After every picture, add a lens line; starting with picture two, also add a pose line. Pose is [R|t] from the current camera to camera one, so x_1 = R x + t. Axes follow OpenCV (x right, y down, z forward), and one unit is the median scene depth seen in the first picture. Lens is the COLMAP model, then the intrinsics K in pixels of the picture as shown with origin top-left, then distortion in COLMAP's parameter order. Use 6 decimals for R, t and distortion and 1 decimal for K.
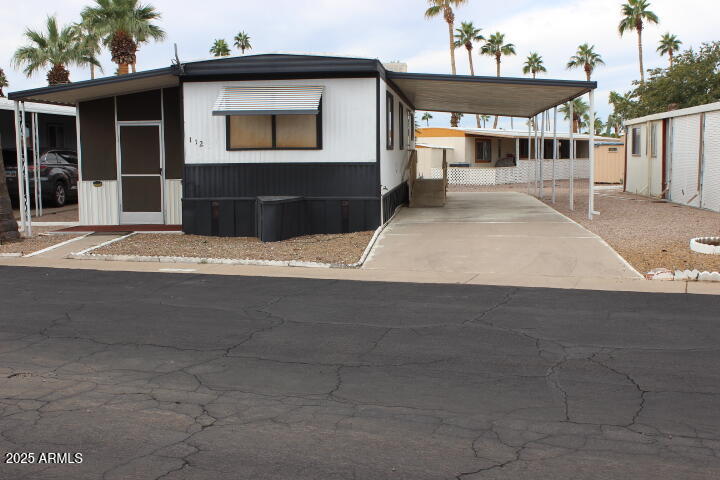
lens RADIAL K [[1007.0, 0, 360.0], [0, 1007.0, 240.0], [0, 0, 1]] dist [-0.106546, 0.076041]
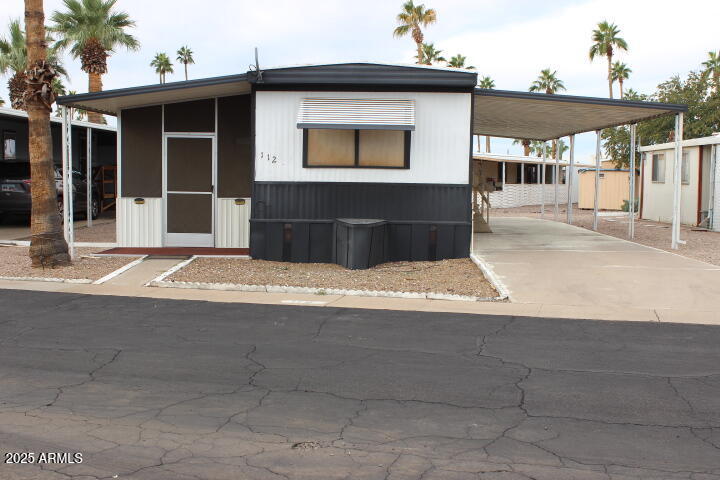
lens RADIAL K [[1007.0, 0, 360.0], [0, 1007.0, 240.0], [0, 0, 1]] dist [-0.106546, 0.076041]
pose [[0.994590, 0.015522, 0.102717, -0.168048], [-0.013316, 0.999666, -0.022130, -0.004206], [-0.103026, 0.020642, 0.994464, 0.089542]]
